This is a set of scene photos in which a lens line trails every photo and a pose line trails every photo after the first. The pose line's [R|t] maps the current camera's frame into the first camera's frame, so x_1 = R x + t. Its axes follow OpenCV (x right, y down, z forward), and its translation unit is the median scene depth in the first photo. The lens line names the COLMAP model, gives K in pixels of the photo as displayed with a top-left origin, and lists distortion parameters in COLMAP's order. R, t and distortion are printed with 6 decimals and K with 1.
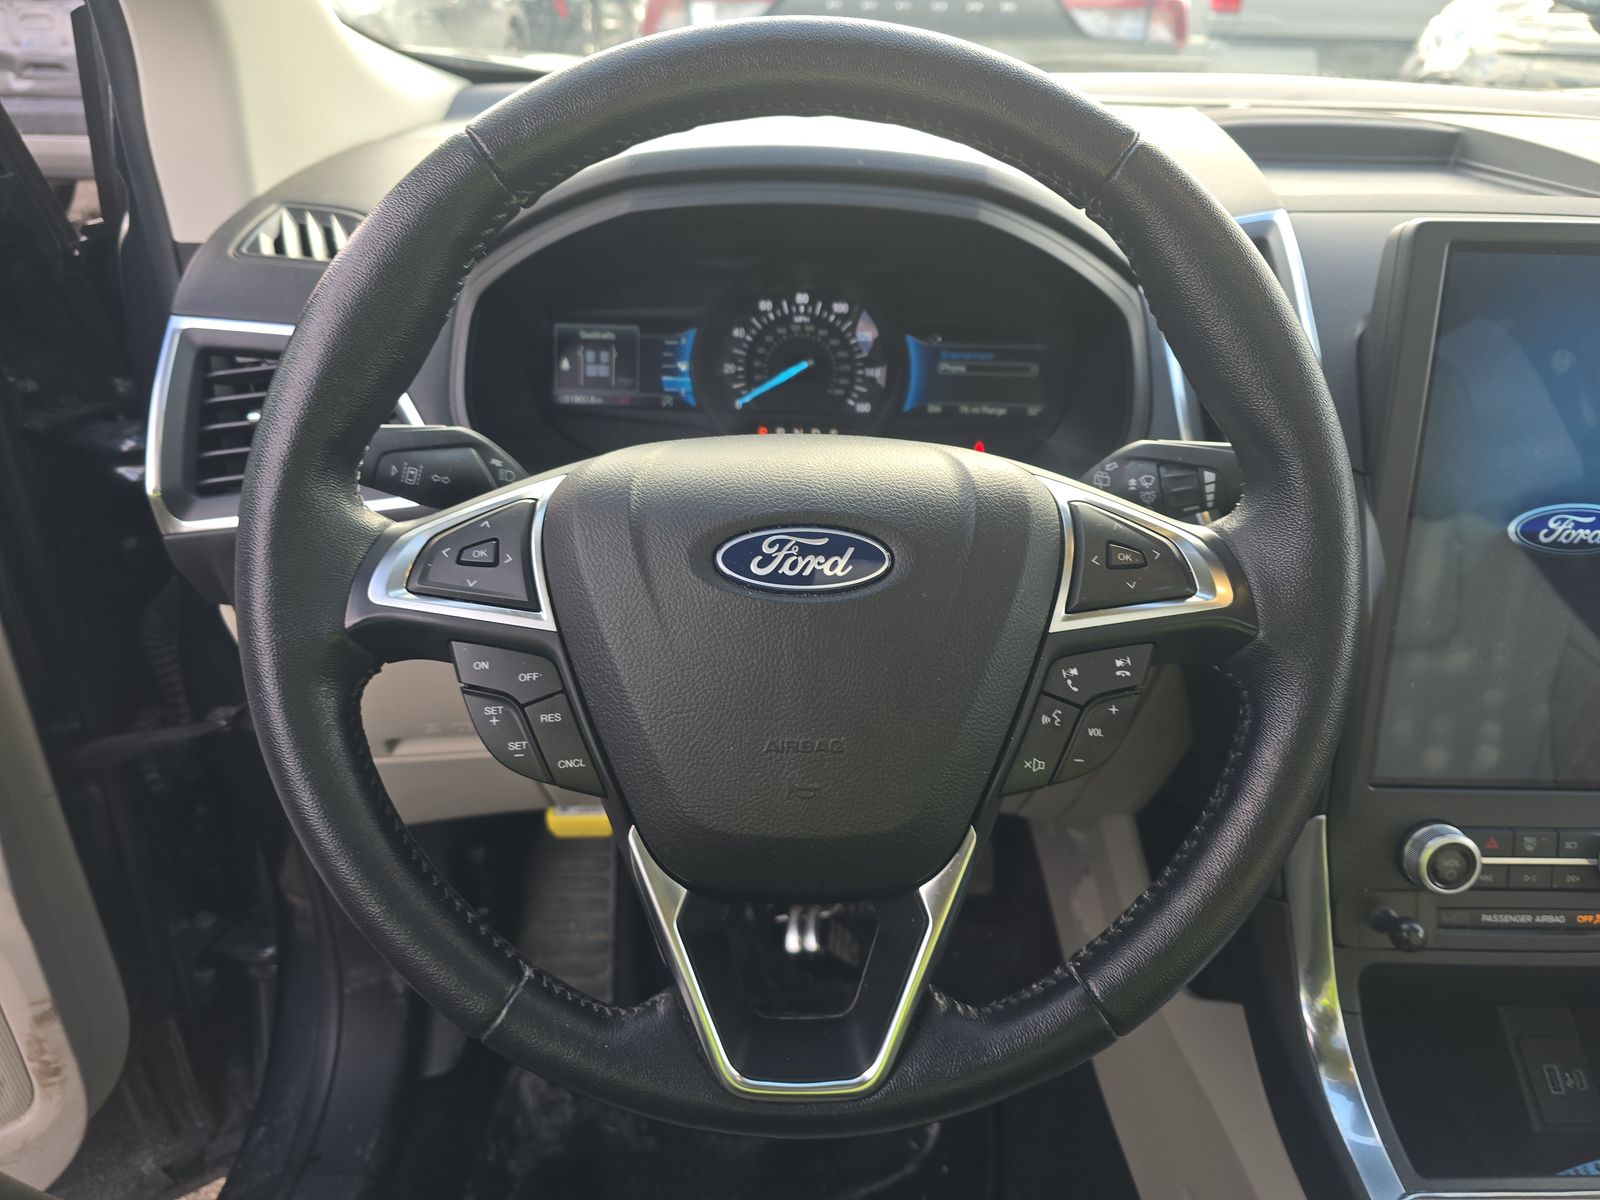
lens RADIAL K [[1070.7, 0, 800.7], [0, 1070.7, 591.9], [0, 0, 1]] dist [0.031735, -0.023038]
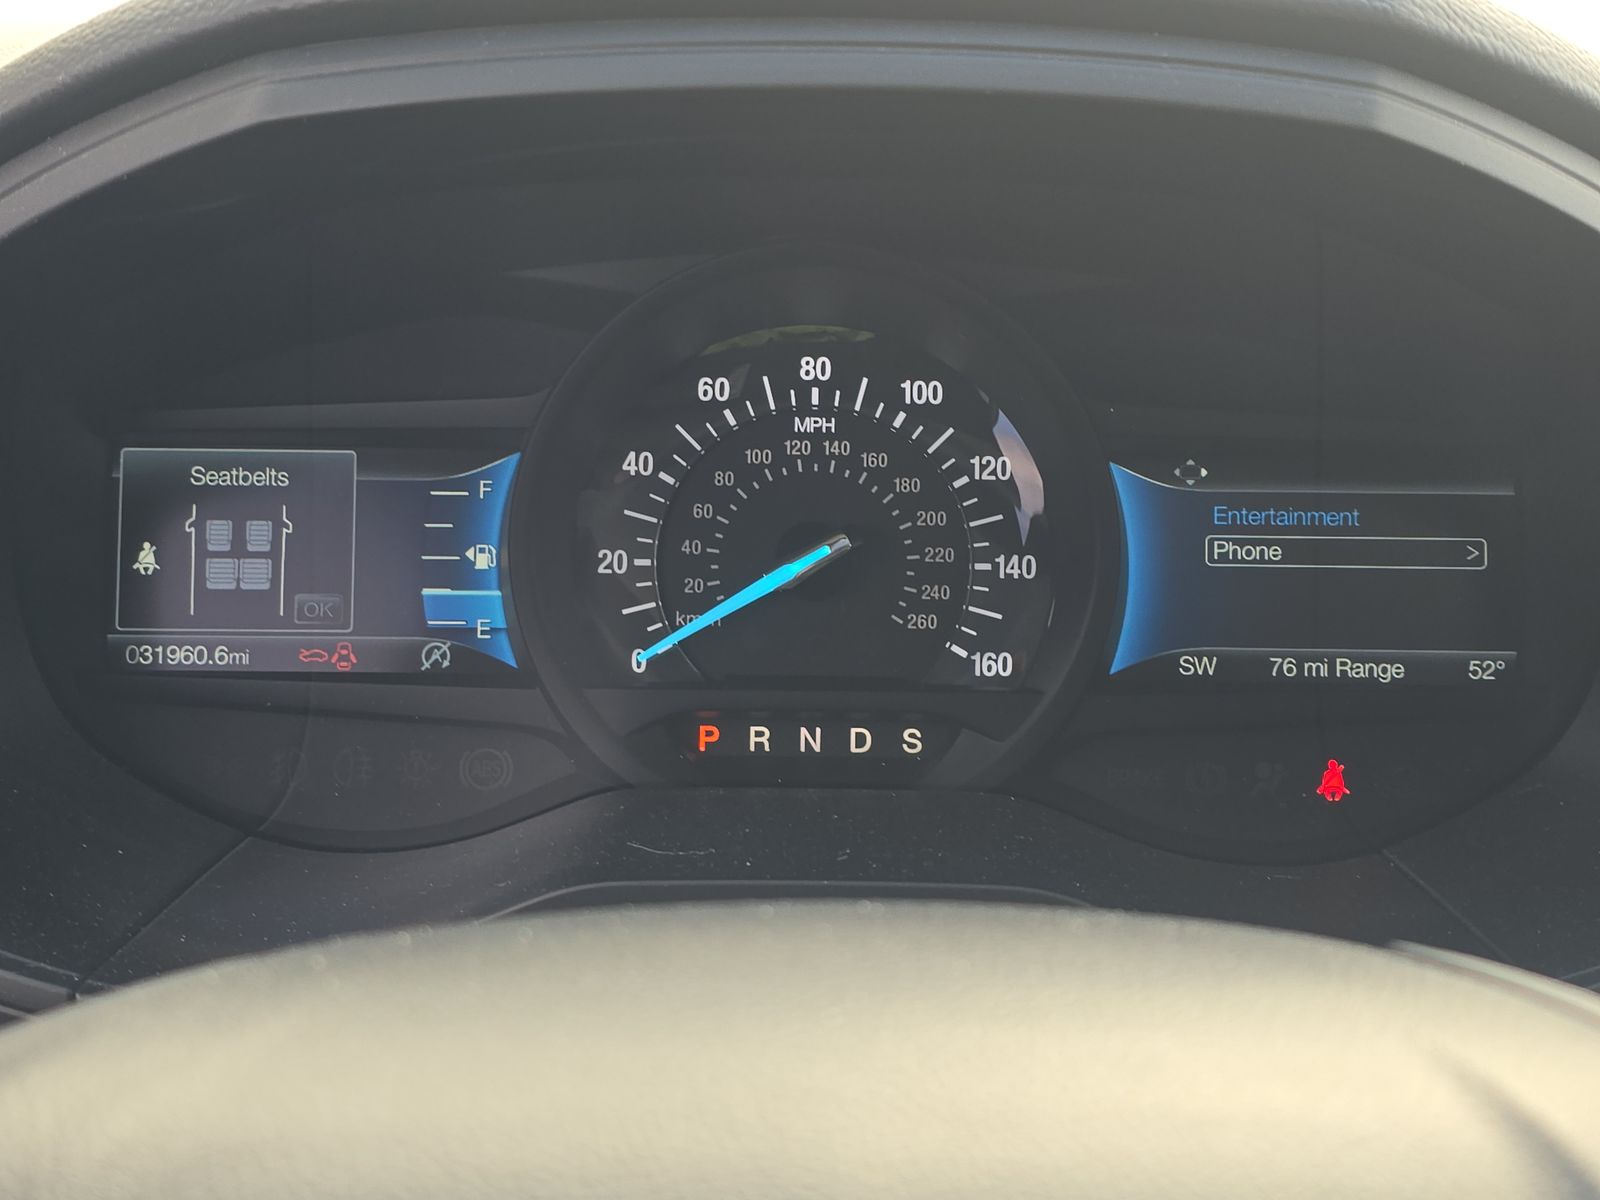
lens RADIAL K [[1070.7, 0, 804.5], [0, 1070.7, 597.8], [0, 0, 1]] dist [0.031735, -0.023038]
pose [[0.999251, -0.015838, -0.035297, 0.009194], [0.008126, 0.977932, -0.208763, -0.122654], [0.037825, 0.208320, 0.977329, 0.660526]]
